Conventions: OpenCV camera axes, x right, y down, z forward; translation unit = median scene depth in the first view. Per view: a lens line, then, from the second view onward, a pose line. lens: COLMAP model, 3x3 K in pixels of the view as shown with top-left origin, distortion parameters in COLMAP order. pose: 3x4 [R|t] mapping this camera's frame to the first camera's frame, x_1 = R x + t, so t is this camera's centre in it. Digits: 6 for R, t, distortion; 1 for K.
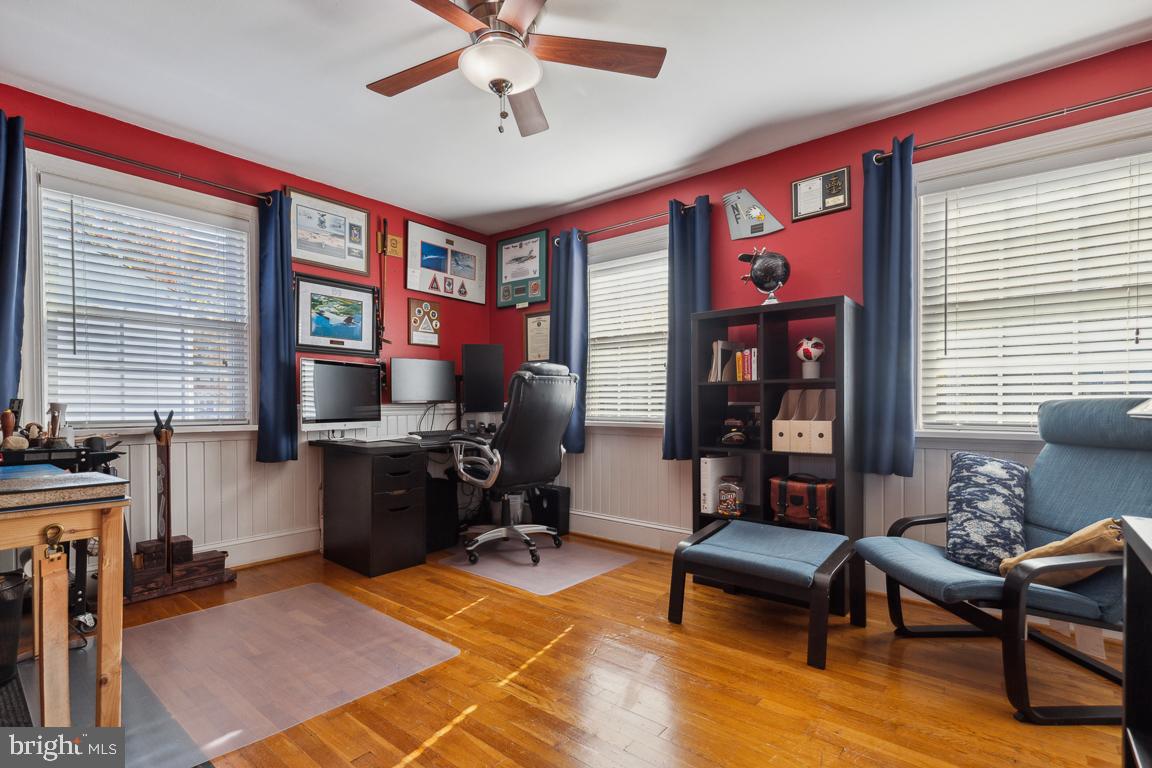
lens RADIAL K [[547.0, 0, 577.6], [0, 547.0, 410.0], [0, 0, 1]] dist [0.001458, 0.000038]
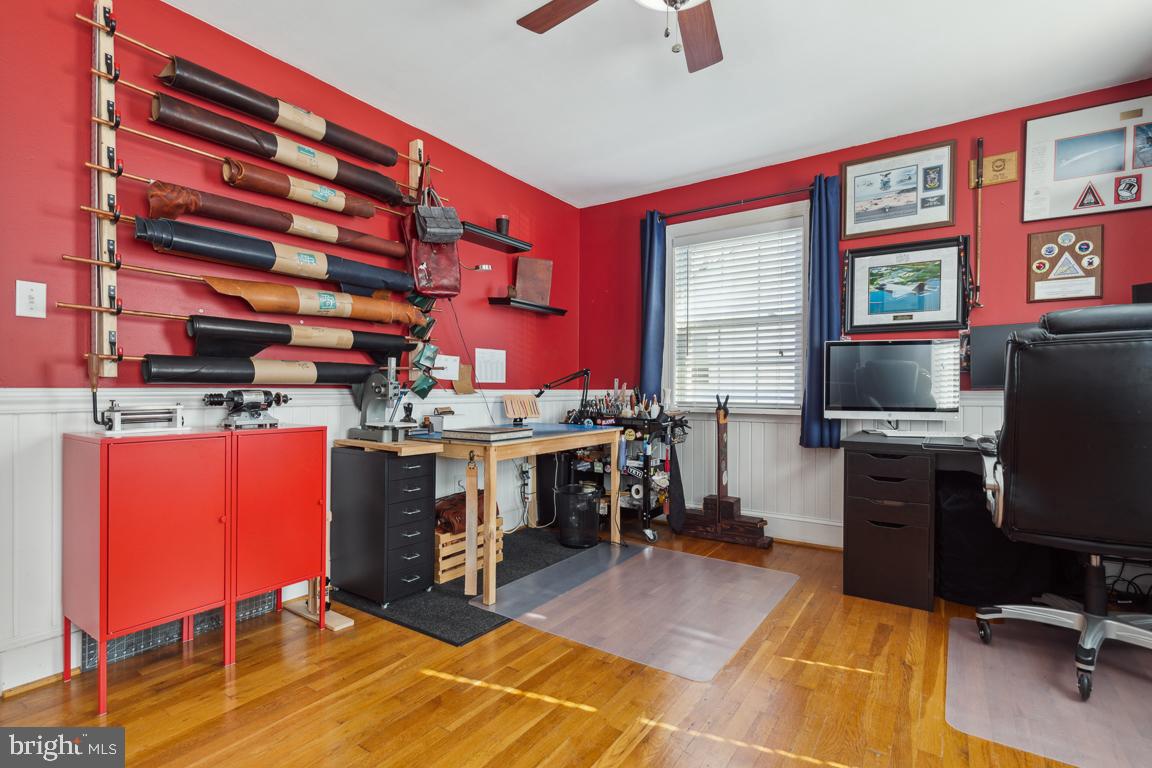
lens RADIAL K [[540.4, 0, 576.9], [0, 540.4, 394.1], [0, 0, 1]] dist [0.005948, 0.000460]
pose [[0.087078, 0.005784, -0.996185, 0.390487], [-0.014878, 0.999879, 0.004504, -0.001068], [0.996090, 0.014429, 0.087153, 0.473499]]
